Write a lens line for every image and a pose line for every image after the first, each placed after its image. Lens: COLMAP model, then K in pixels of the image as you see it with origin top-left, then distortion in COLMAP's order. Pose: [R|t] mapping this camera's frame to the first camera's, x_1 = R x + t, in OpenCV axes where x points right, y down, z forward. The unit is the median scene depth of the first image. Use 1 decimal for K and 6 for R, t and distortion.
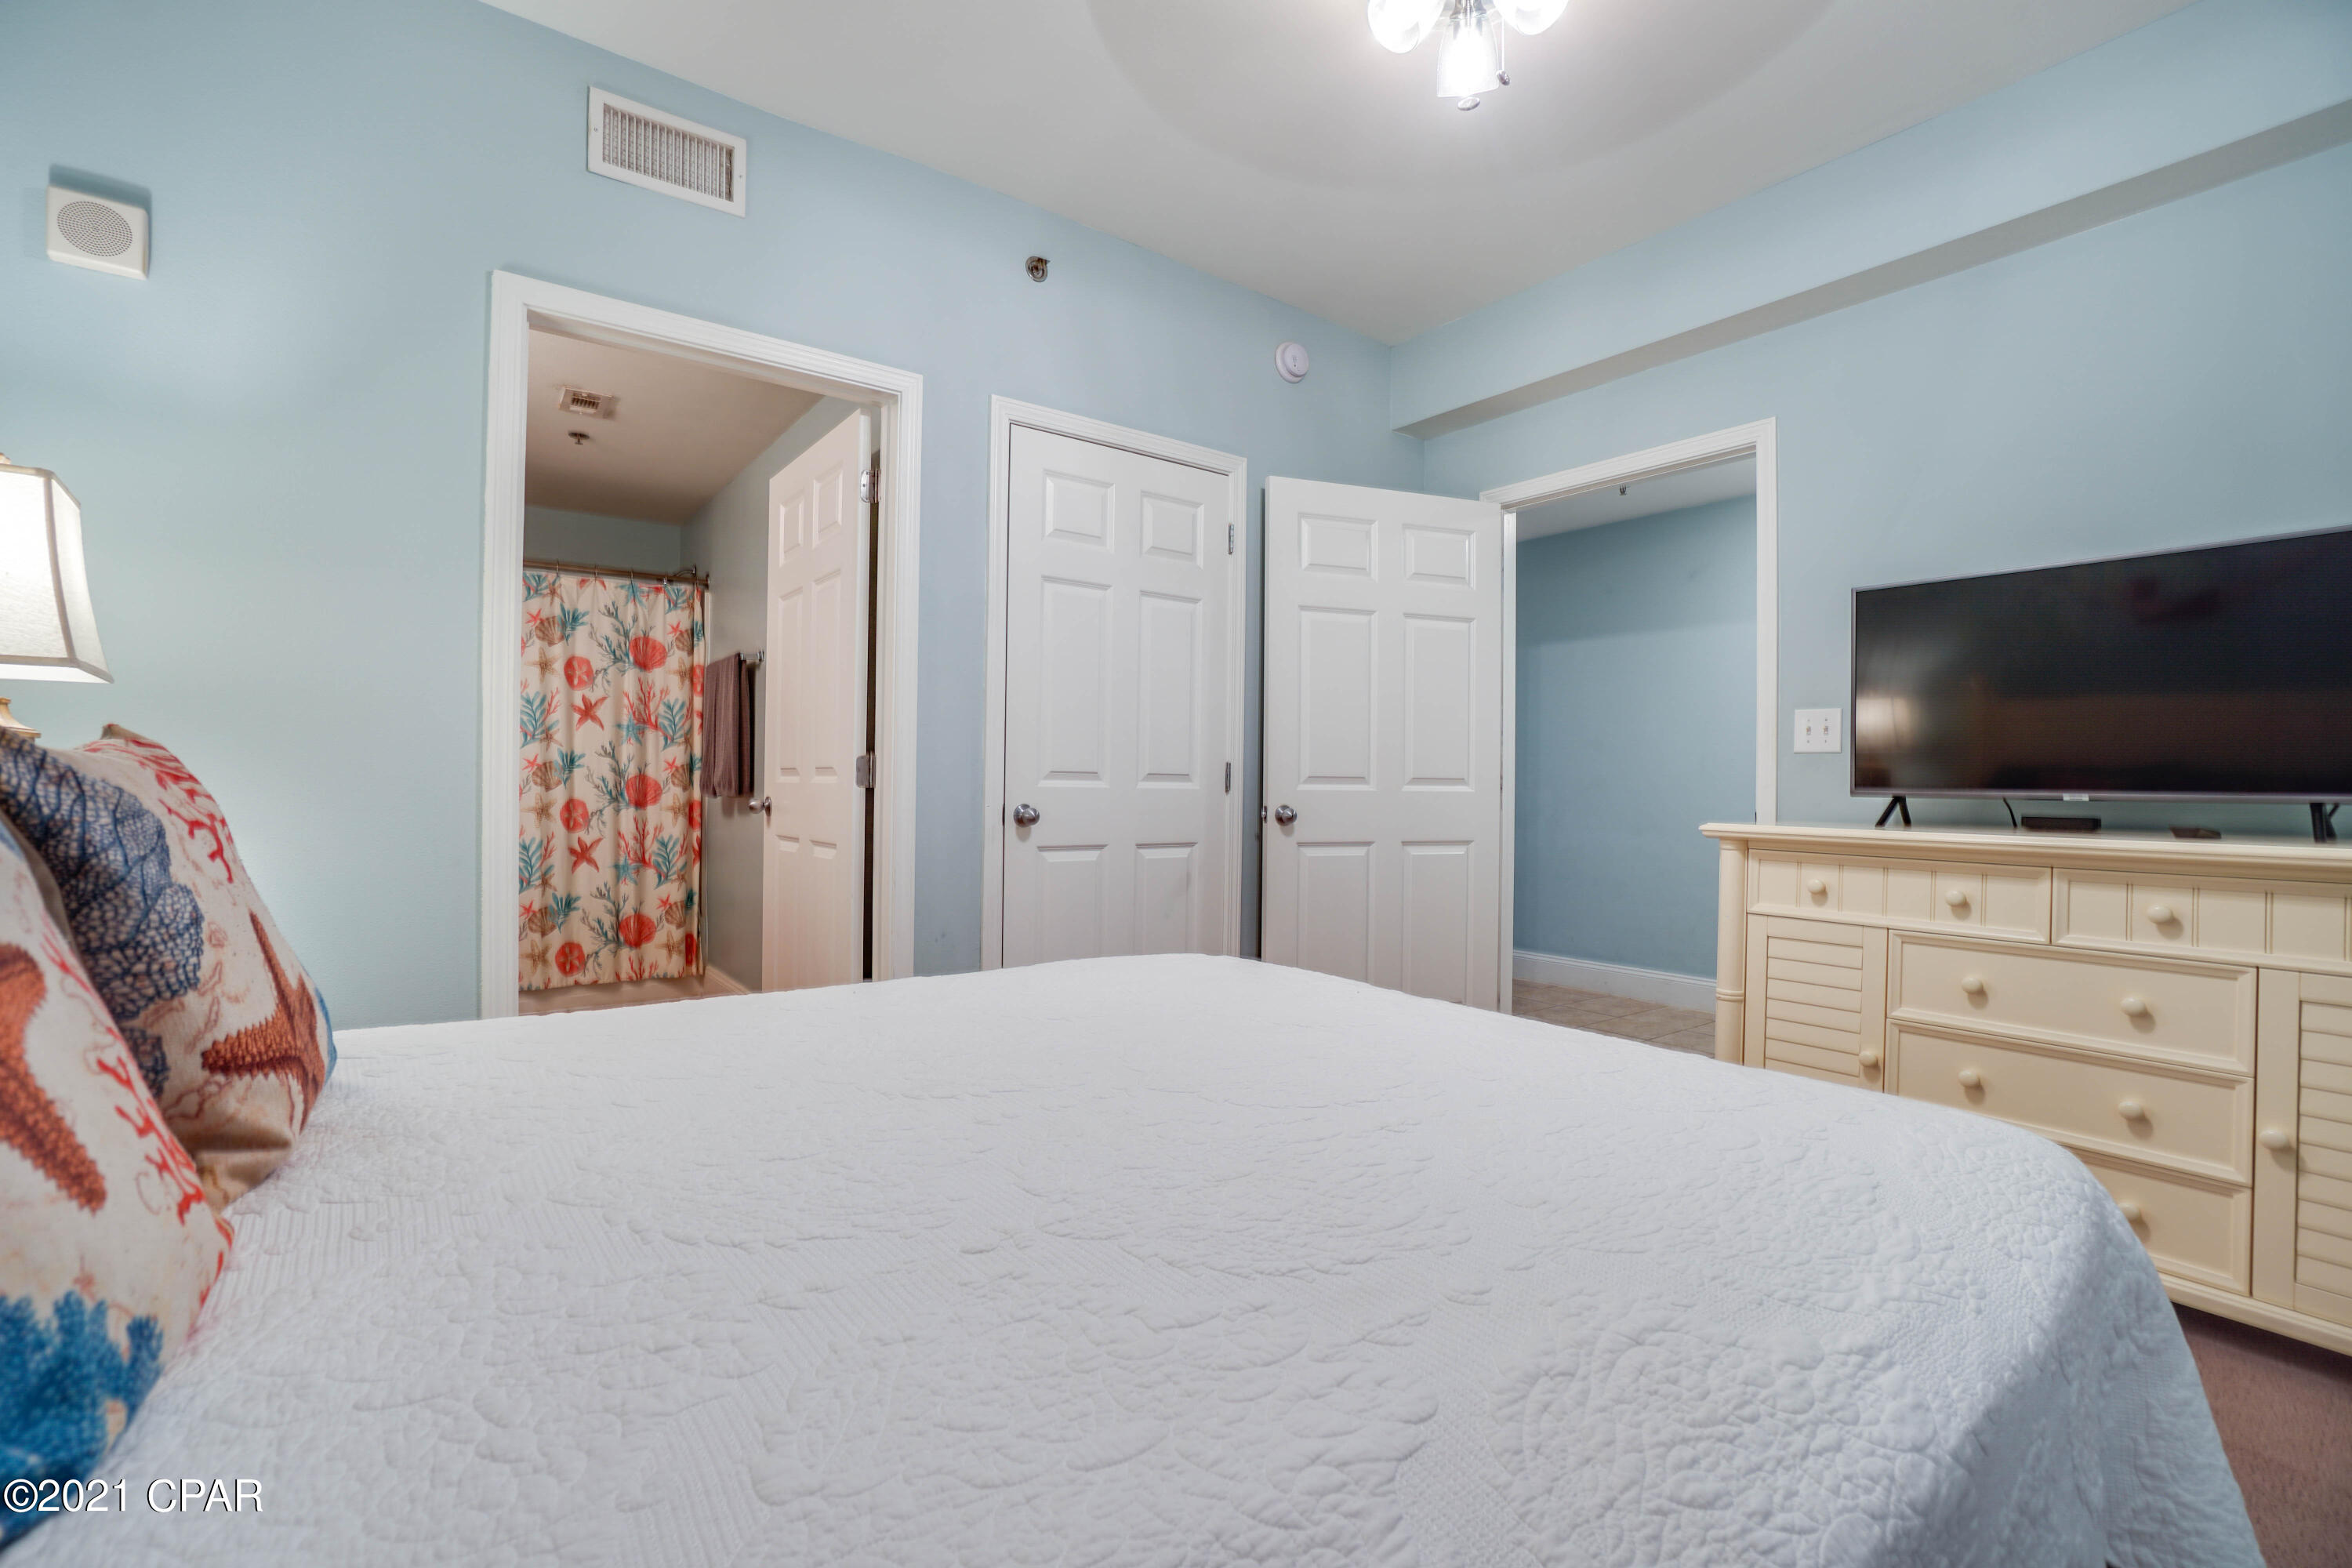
lens RADIAL K [[1011.5, 0, 1168.1], [0, 1011.5, 781.4], [0, 0, 1]] dist [-0.039372, 0.001327]
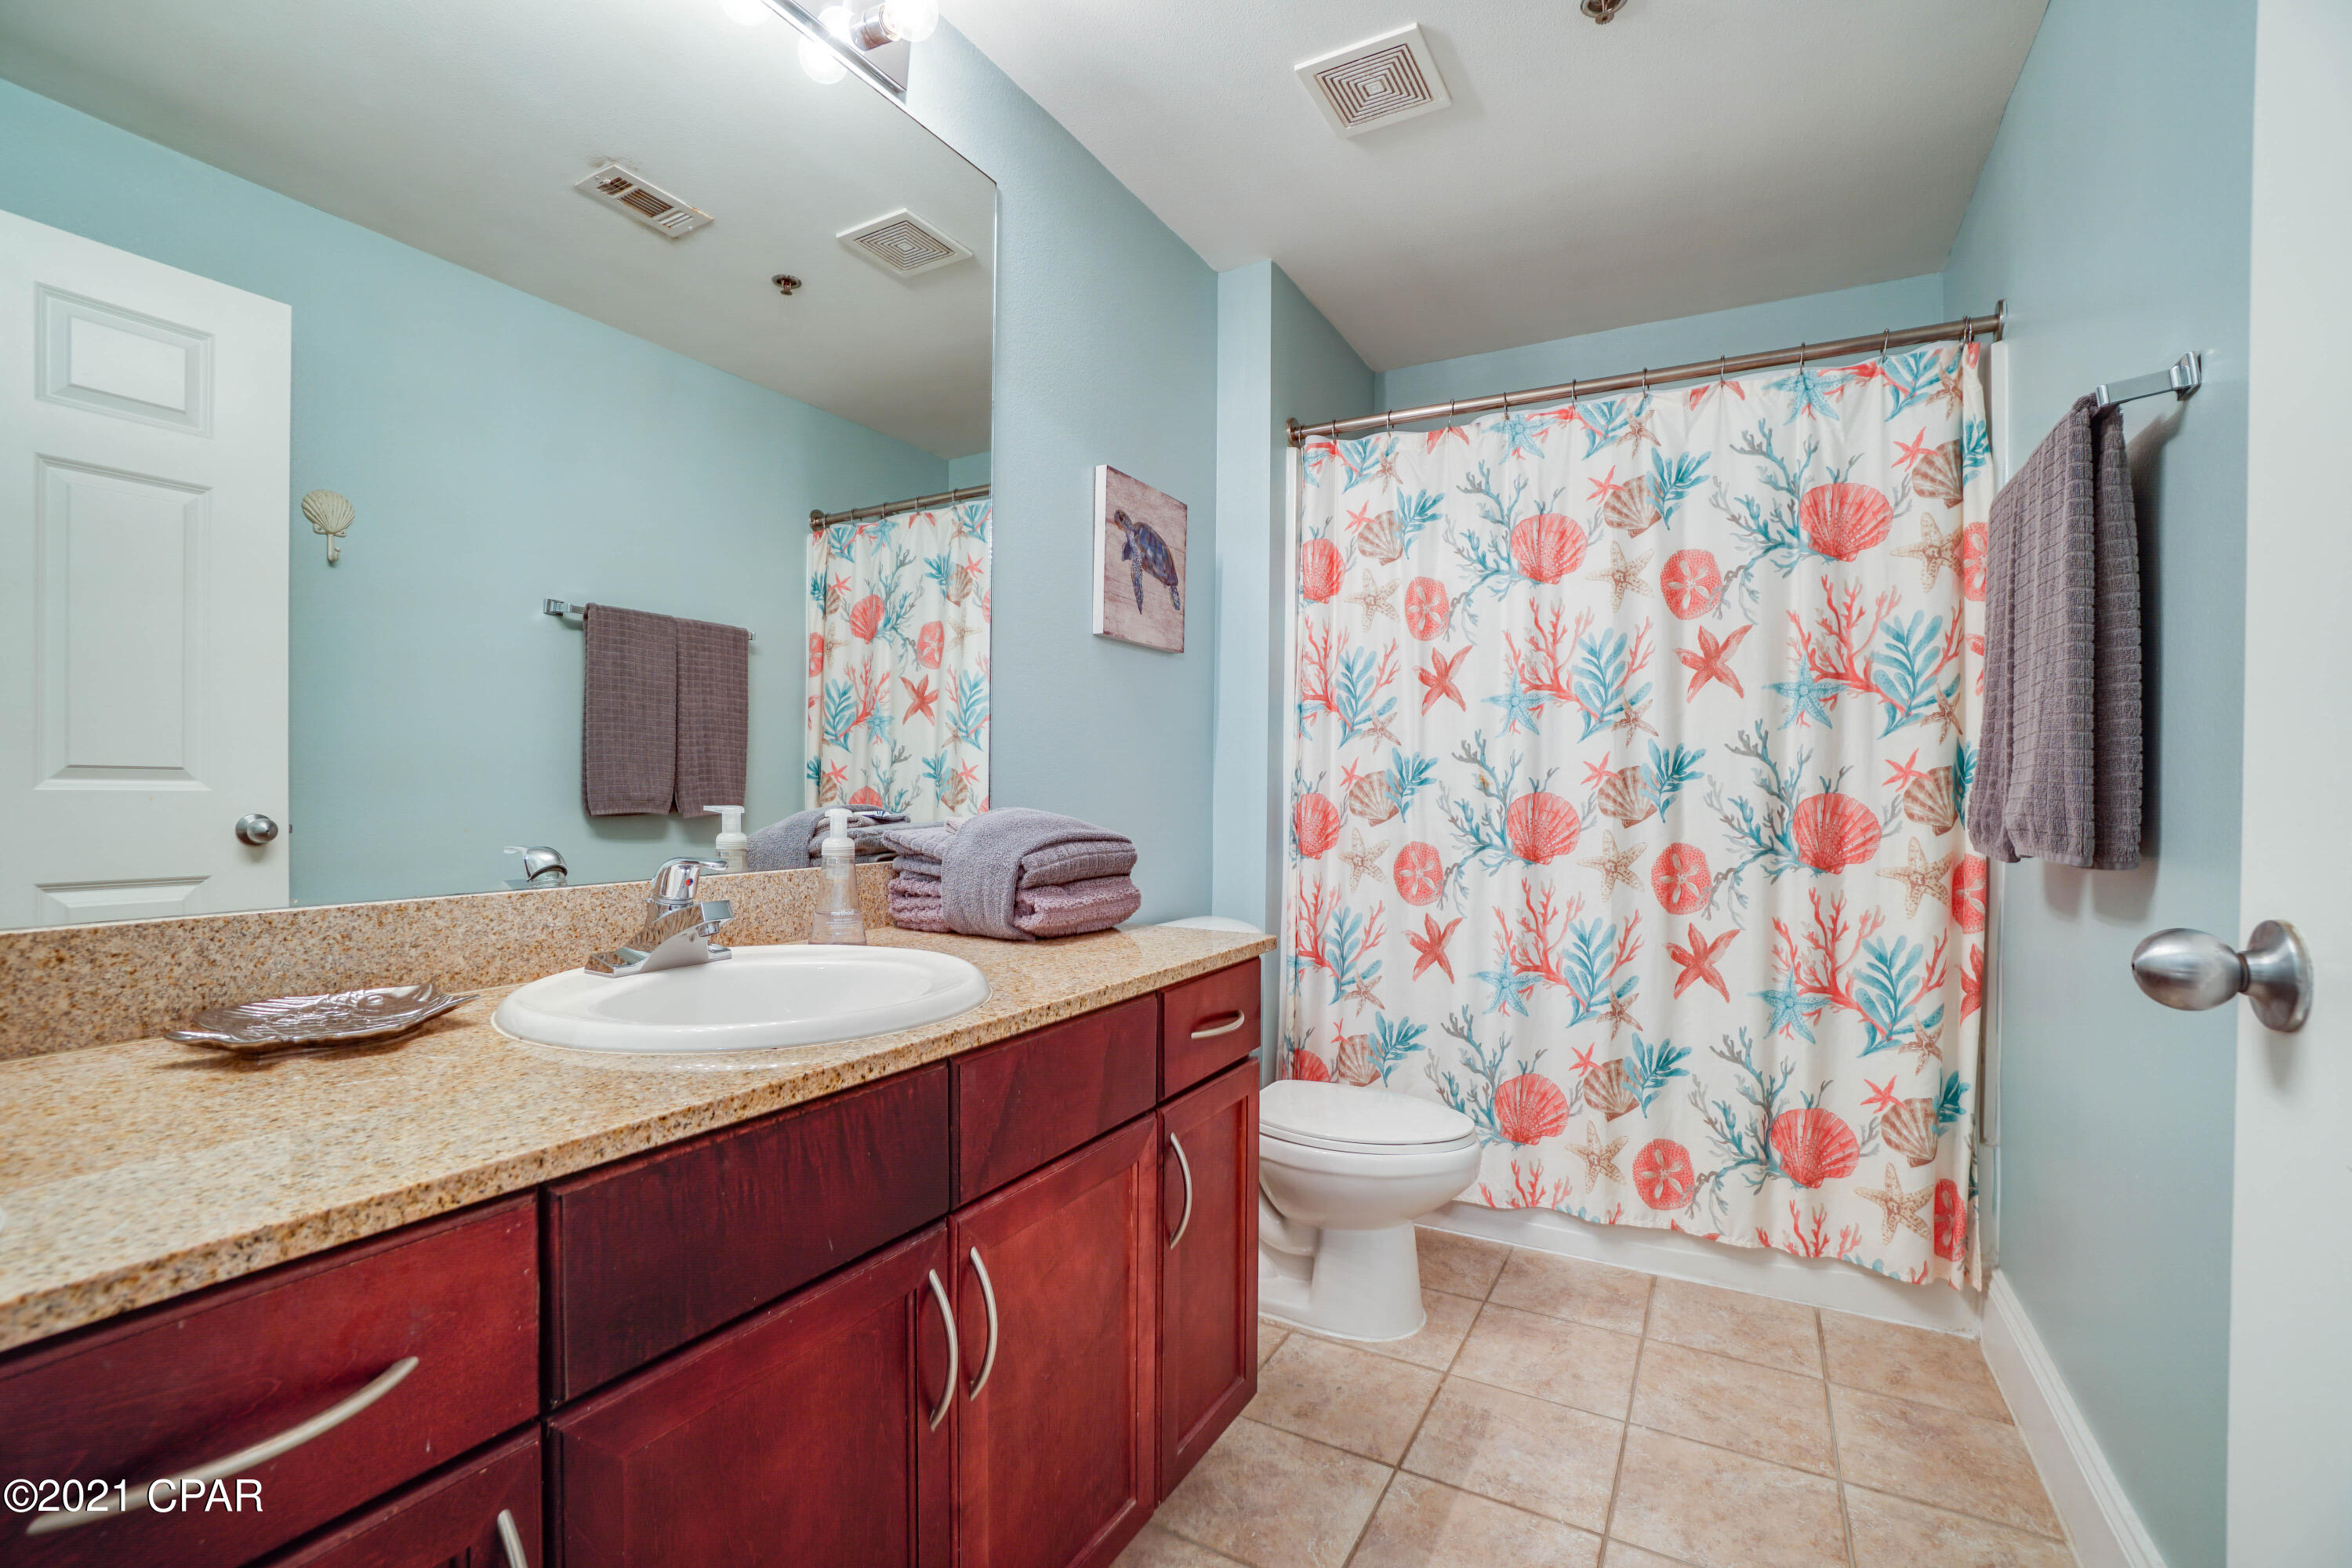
lens RADIAL K [[1011.5, 0, 1162.8], [0, 1011.5, 788.2], [0, 0, 1]] dist [-0.039372, 0.001327]
pose [[0.388205, -0.002592, -0.921569, -0.241124], [-0.005752, 0.999970, -0.005235, -0.005936], [0.921555, 0.007333, 0.388178, 0.568699]]
